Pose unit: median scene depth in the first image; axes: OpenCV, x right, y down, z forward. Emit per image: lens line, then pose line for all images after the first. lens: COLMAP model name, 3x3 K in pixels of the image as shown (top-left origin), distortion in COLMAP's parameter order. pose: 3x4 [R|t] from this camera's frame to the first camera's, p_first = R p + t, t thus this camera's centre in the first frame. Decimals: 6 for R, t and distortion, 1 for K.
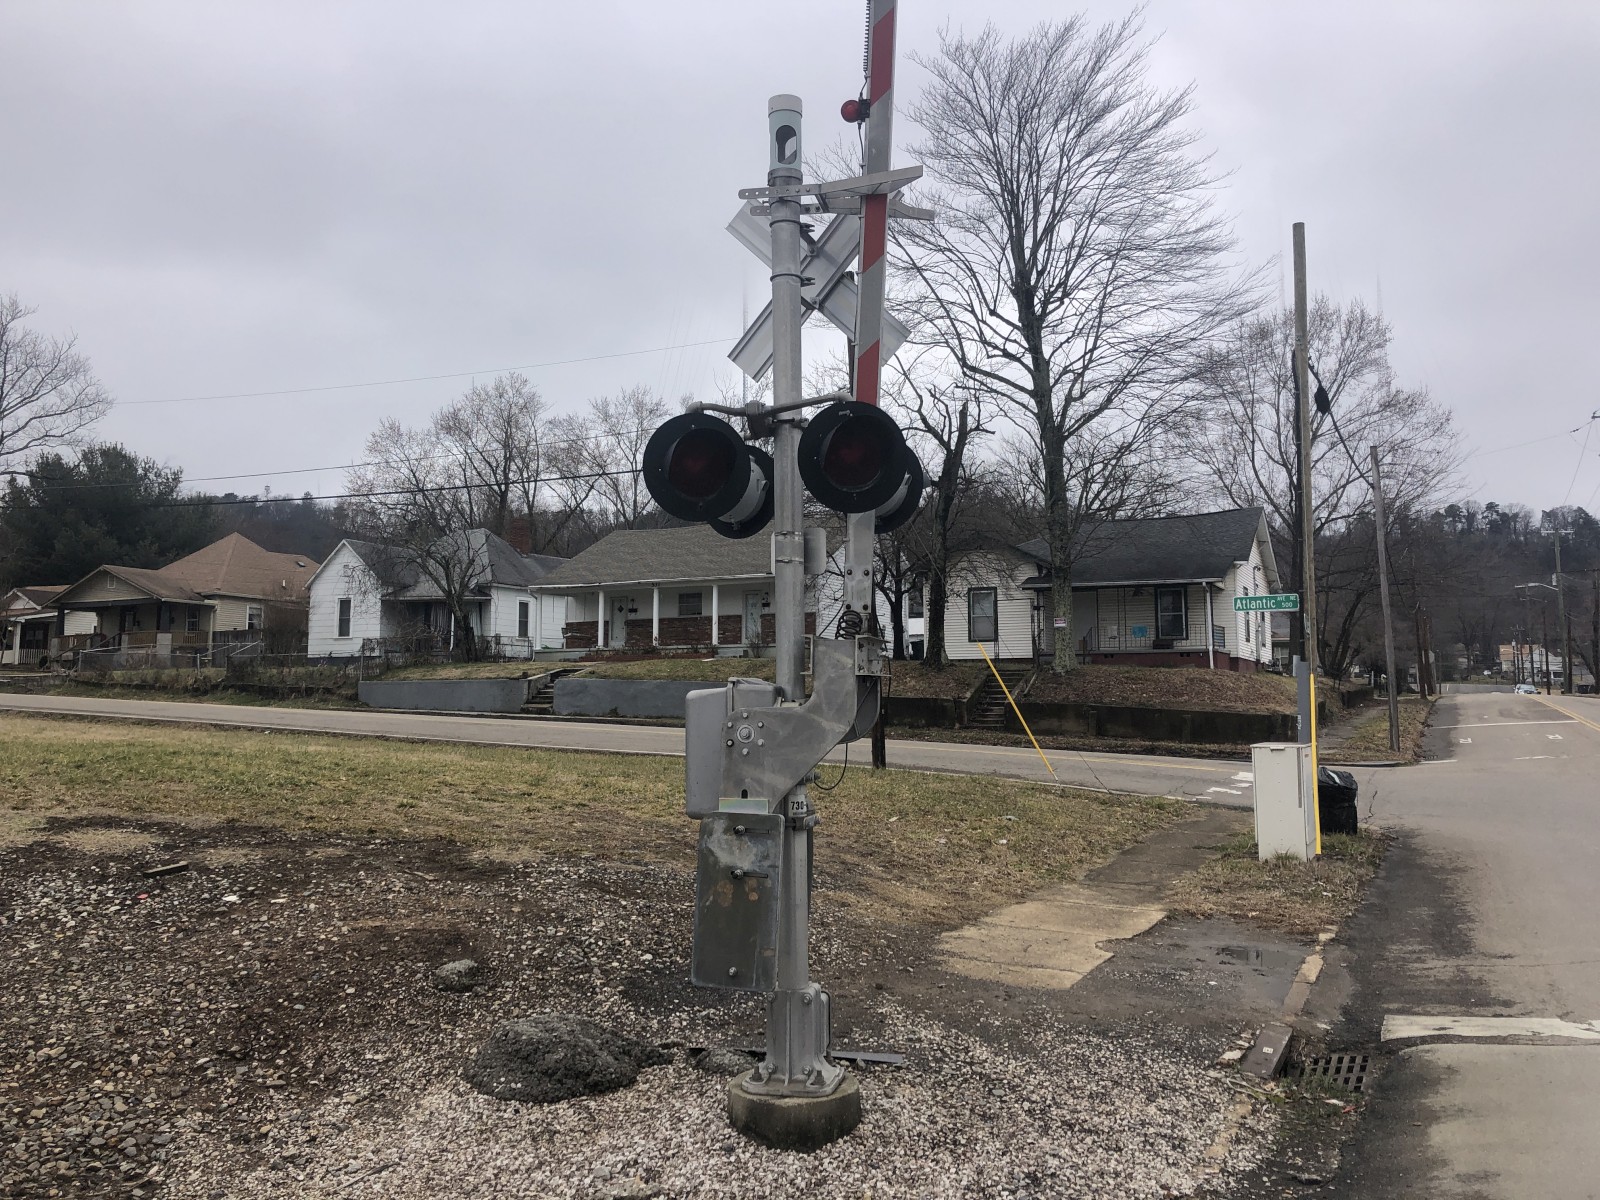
lens RADIAL K [[1294.4, 0, 796.5], [0, 1294.4, 592.2], [0, 0, 1]] dist [0.052455, -0.076311]
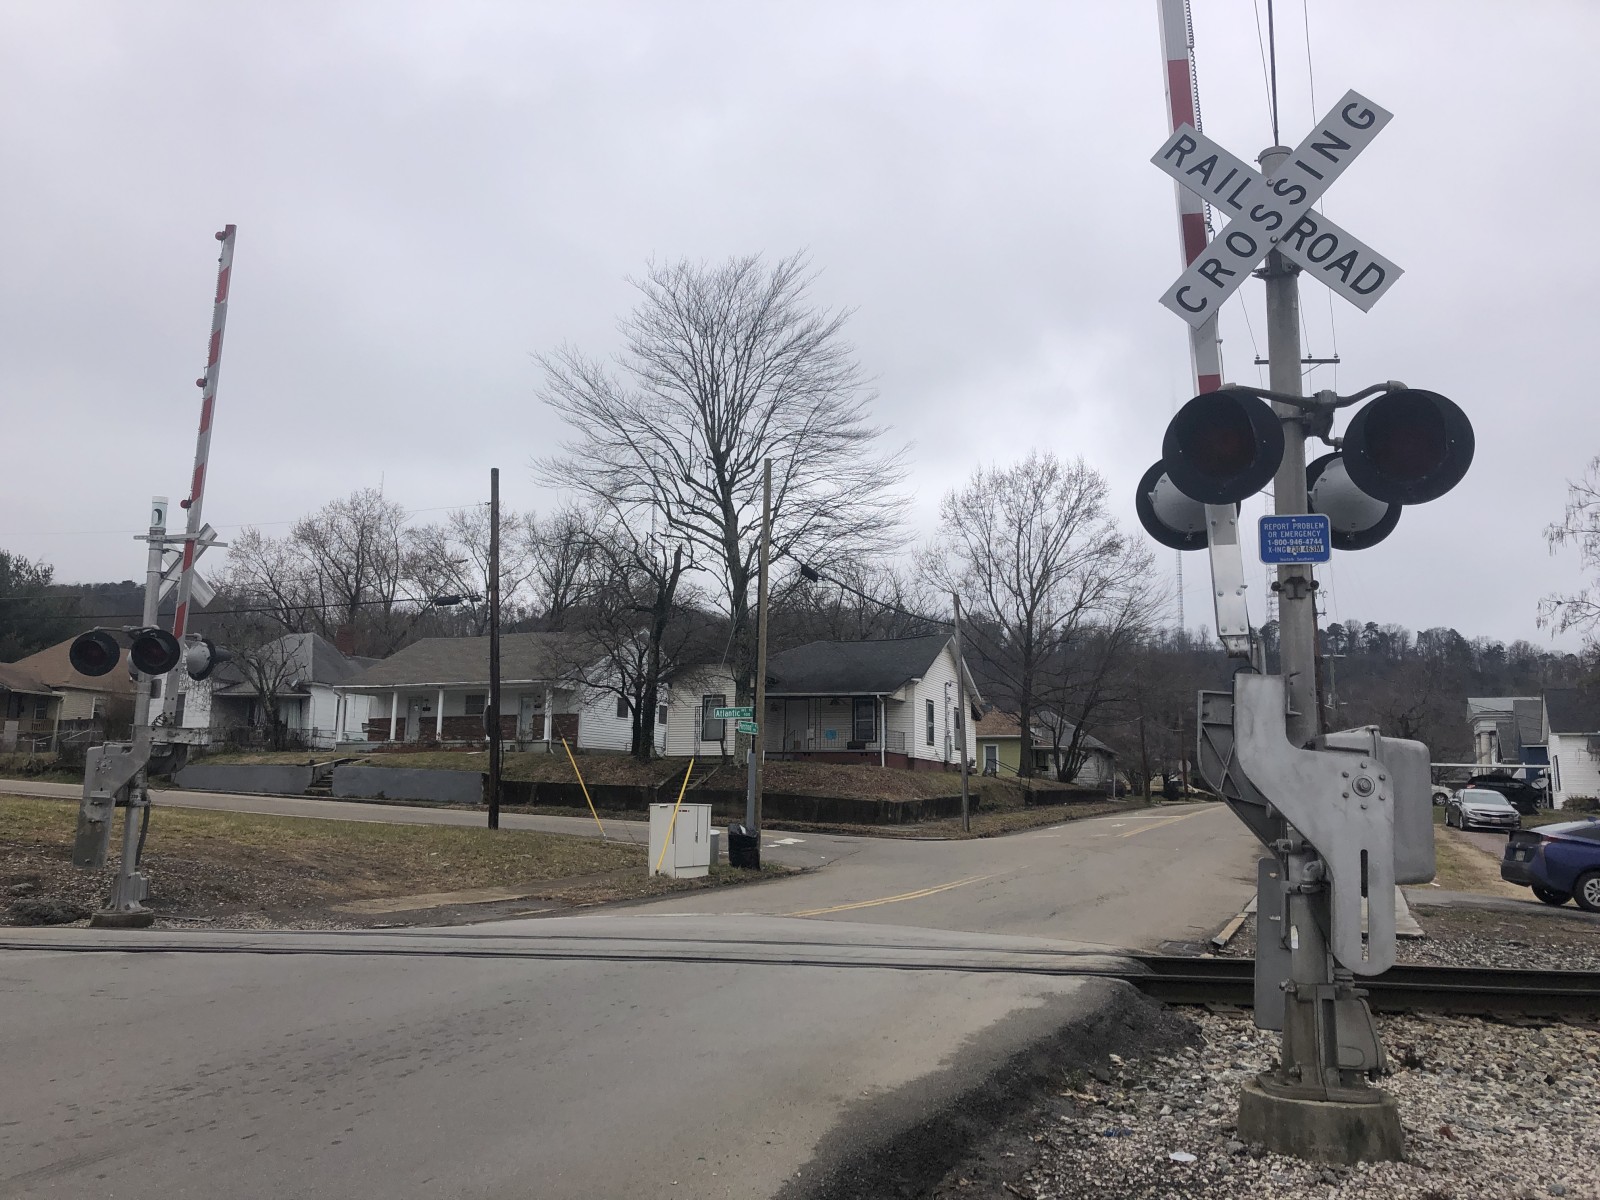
lens RADIAL K [[1294.4, 0, 787.2], [0, 1294.4, 589.9], [0, 0, 1]] dist [0.052455, -0.076311]
pose [[0.998096, 0.026715, 0.055589, 0.132391], [-0.022195, 0.996515, -0.080401, -0.005663], [-0.057543, 0.079014, 0.995211, -0.185281]]
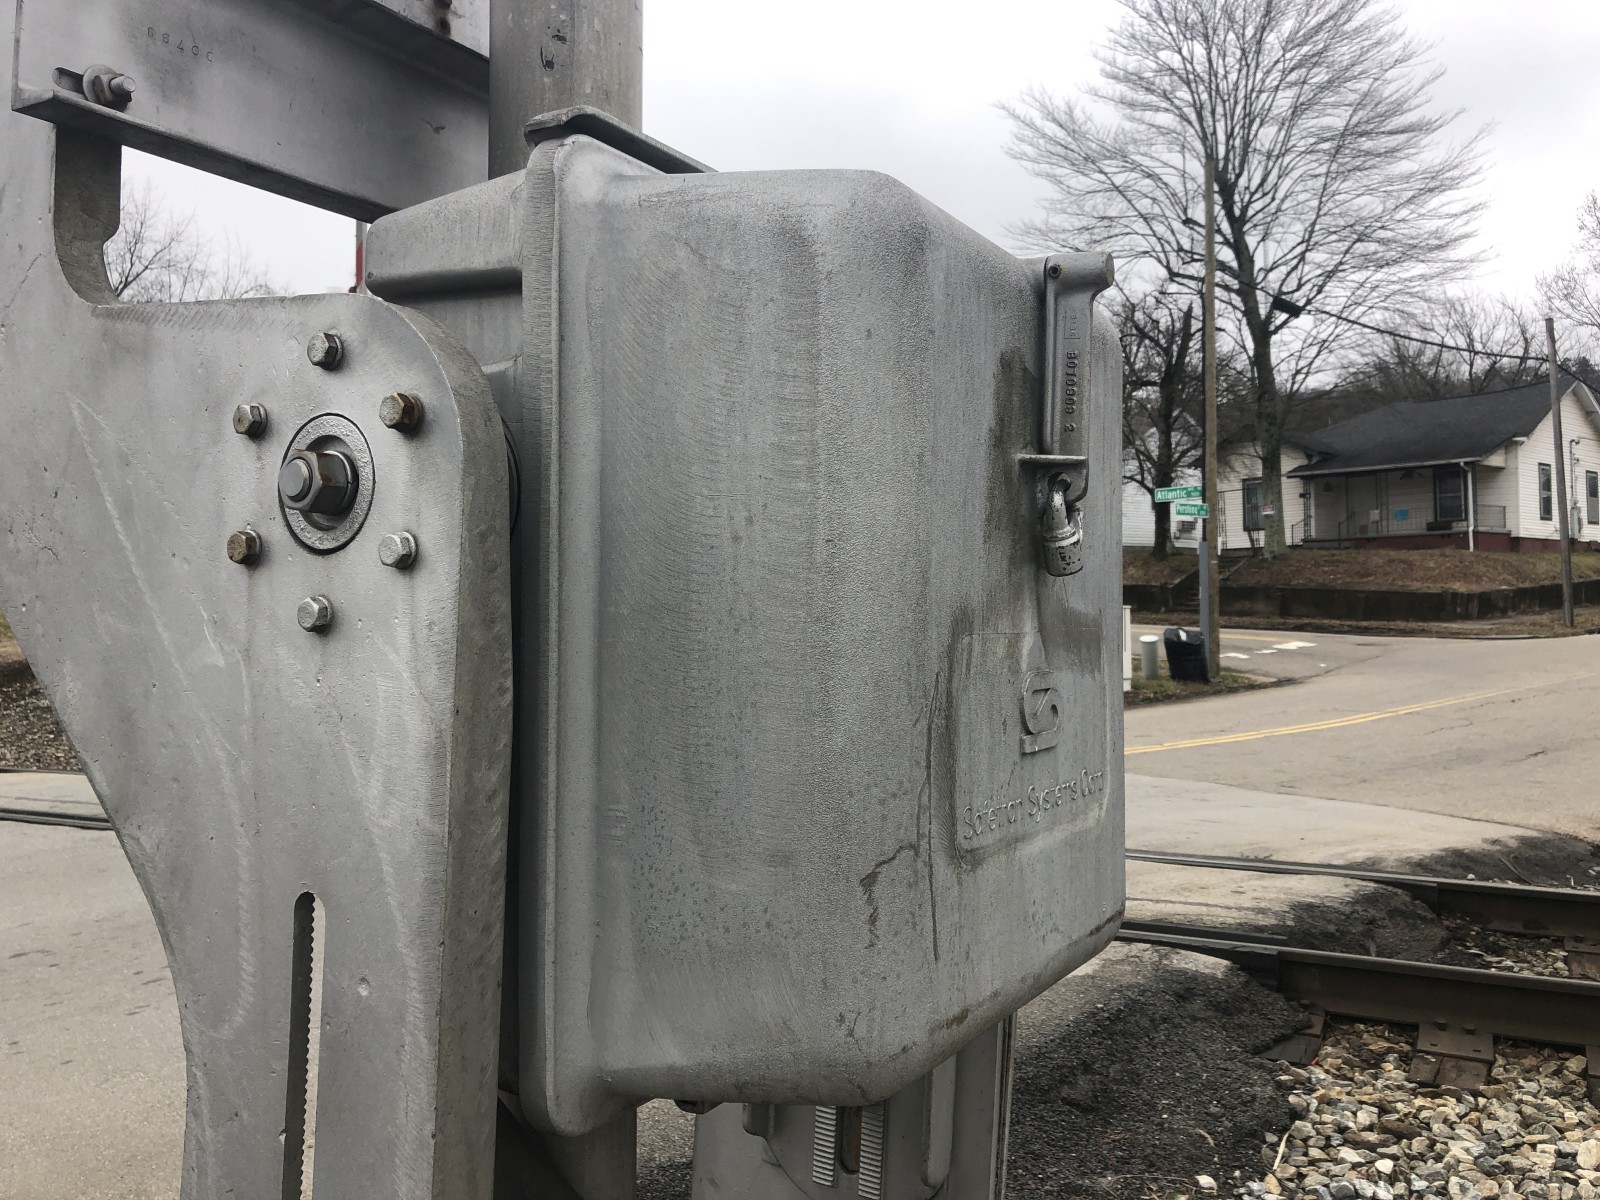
lens RADIAL K [[1294.4, 0, 812.1], [0, 1294.4, 595.6], [0, 0, 1]] dist [0.052455, -0.076311]
pose [[0.923287, -0.016190, -0.383769, 0.199206], [0.046269, 0.996524, 0.069274, 0.001434], [0.381314, -0.081716, 0.920827, -0.090383]]
